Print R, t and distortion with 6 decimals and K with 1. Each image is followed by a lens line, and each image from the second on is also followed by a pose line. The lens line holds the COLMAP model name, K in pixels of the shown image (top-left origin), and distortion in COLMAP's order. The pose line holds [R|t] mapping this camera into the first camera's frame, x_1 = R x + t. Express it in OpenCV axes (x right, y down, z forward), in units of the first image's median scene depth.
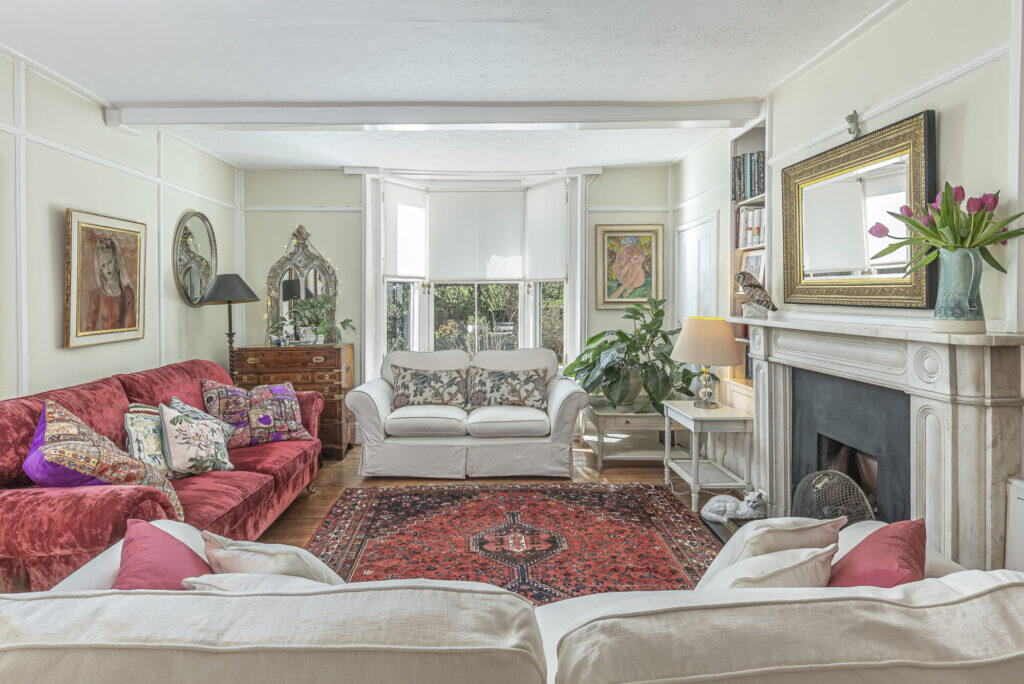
lens RADIAL K [[542.7, 0, 494.7], [0, 542.7, 304.8], [0, 0, 1]] dist [-0.000024, -0.000943]
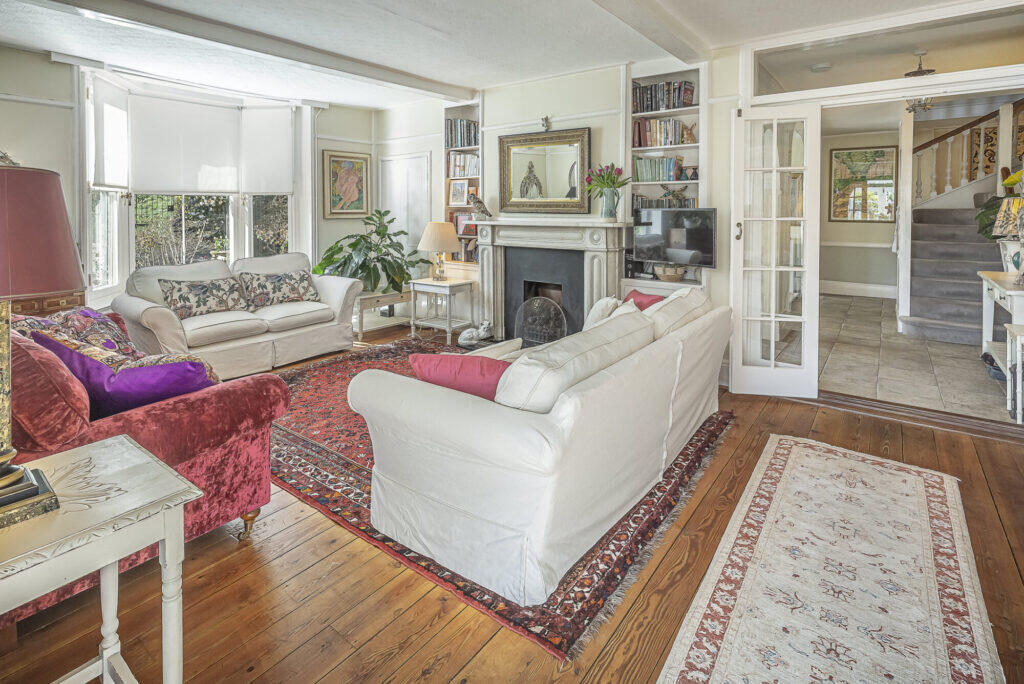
lens RADIAL K [[466.8, 0, 524.3], [0, 466.8, 219.5], [0, 0, 1]] dist [-0.001681, -0.000255]
pose [[0.626293, -0.016384, 0.779415, -0.437181], [0.011064, 0.999865, 0.012127, 0.002798], [-0.779509, 0.001028, 0.626390, -0.014367]]
